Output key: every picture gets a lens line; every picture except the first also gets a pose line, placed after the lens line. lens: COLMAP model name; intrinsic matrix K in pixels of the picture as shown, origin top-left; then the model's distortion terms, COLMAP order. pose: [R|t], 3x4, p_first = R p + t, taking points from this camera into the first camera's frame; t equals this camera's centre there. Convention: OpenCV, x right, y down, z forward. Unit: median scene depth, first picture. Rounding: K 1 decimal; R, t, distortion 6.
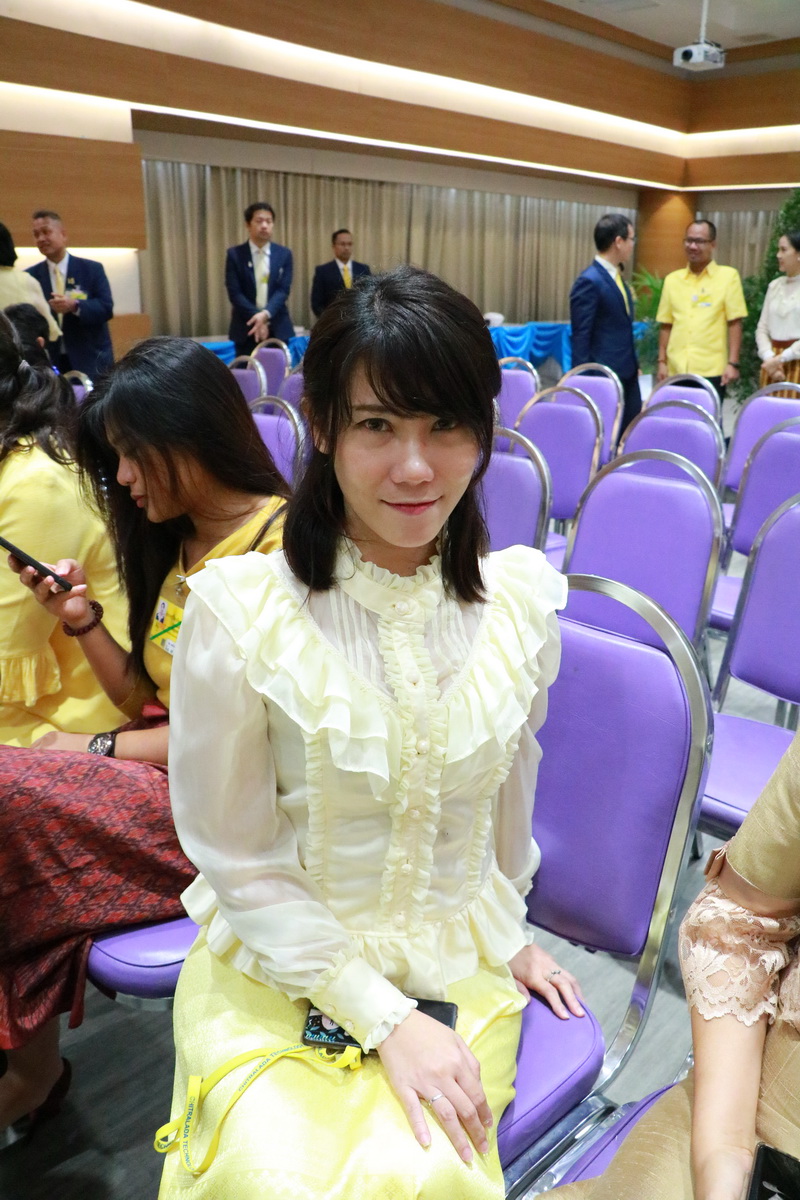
lens RADIAL K [[988.7, 0, 401.9], [0, 988.7, 597.3], [0, 0, 1]] dist [-0.163592, 0.138181]
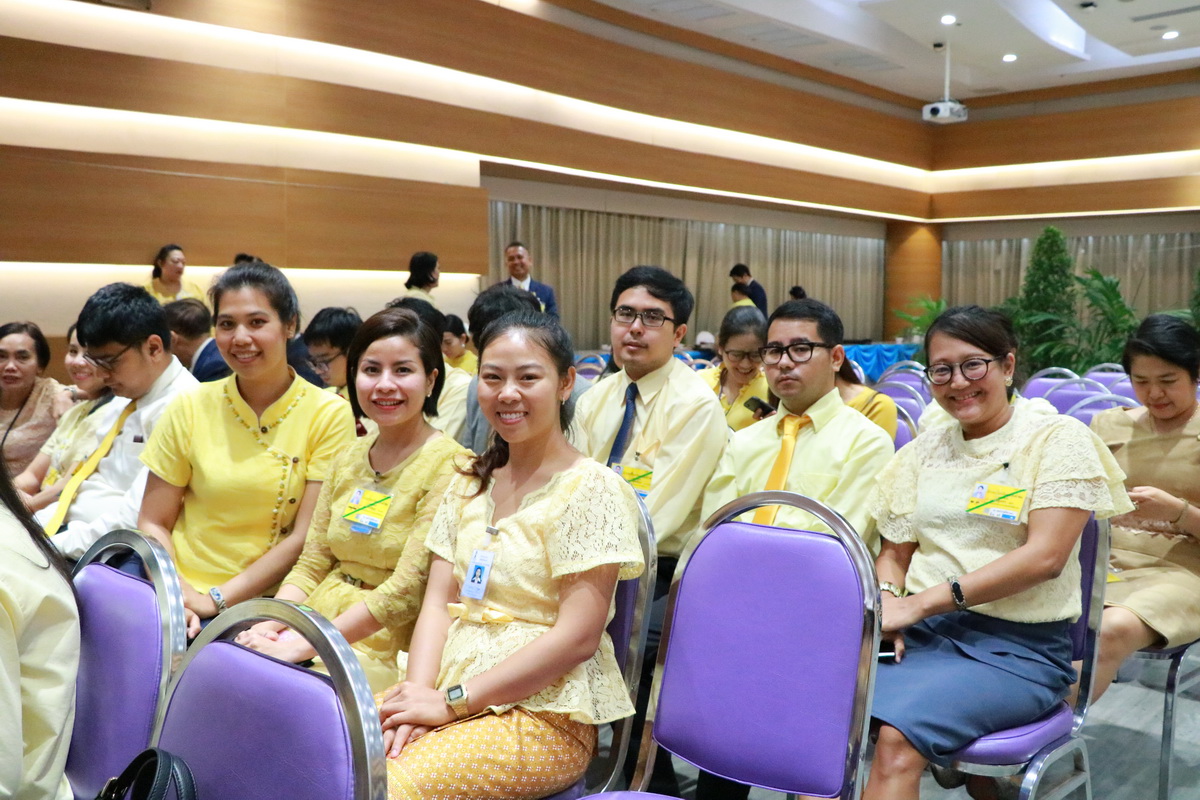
lens RADIAL K [[1110.4, 0, 603.3], [0, 1110.4, 400.2], [0, 0, 1]] dist [-0.050009, 0.000000]
pose [[0.999992, 0.002079, 0.003443, -0.100433], [-0.001222, 0.972633, -0.232344, 0.074603], [-0.003832, 0.232338, 0.972628, -0.208340]]
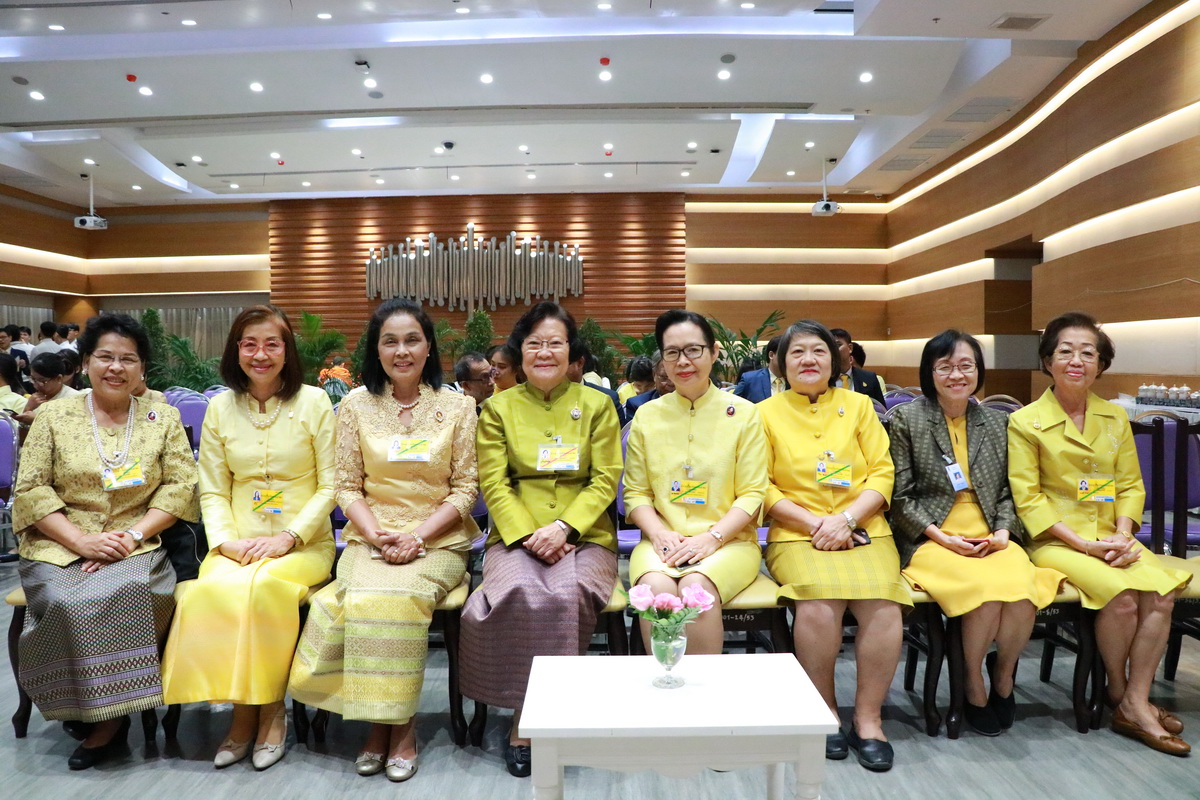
lens RADIAL K [[988.7, 0, 601.6], [0, 988.7, 410.7], [0, 0, 1]] dist [-0.163592, 0.138181]
pose [[0.723773, -0.050919, 0.688157, -0.190378], [0.230067, 0.958018, -0.171088, 0.219885], [-0.650555, 0.282151, 0.705102, -0.631624]]
